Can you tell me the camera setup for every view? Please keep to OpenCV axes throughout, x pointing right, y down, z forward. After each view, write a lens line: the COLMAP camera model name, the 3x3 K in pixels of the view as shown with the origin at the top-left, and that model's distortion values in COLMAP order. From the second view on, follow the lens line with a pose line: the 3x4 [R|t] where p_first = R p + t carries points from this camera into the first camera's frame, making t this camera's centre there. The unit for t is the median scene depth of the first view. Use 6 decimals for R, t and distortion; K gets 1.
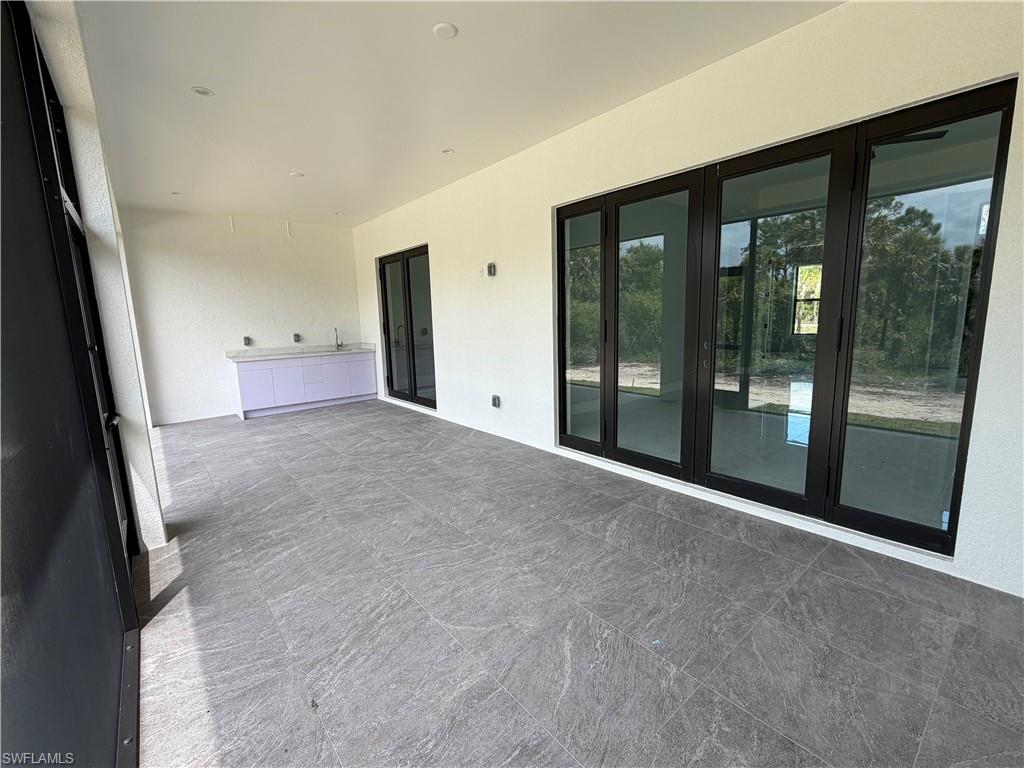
lens RADIAL K [[449.3, 0, 512.0], [0, 449.3, 384.0], [0, 0, 1]] dist [-0.002056, -0.000035]
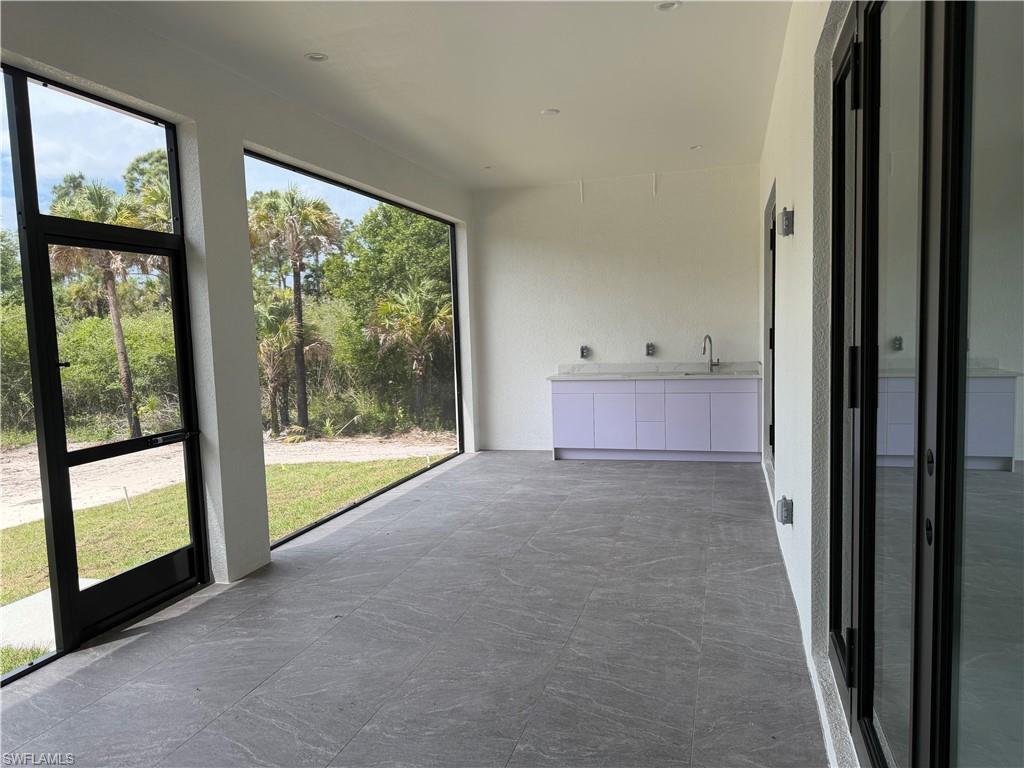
lens RADIAL K [[720.6, 0, 512.0], [0, 720.6, 384.0], [0, 0, 1]] dist [0.117402, -0.173116]
pose [[0.556827, 0.076672, -0.827082, 0.464429], [-0.111665, 0.993602, 0.016931, -0.079089], [0.823088, 0.082928, 0.561826, 0.401467]]
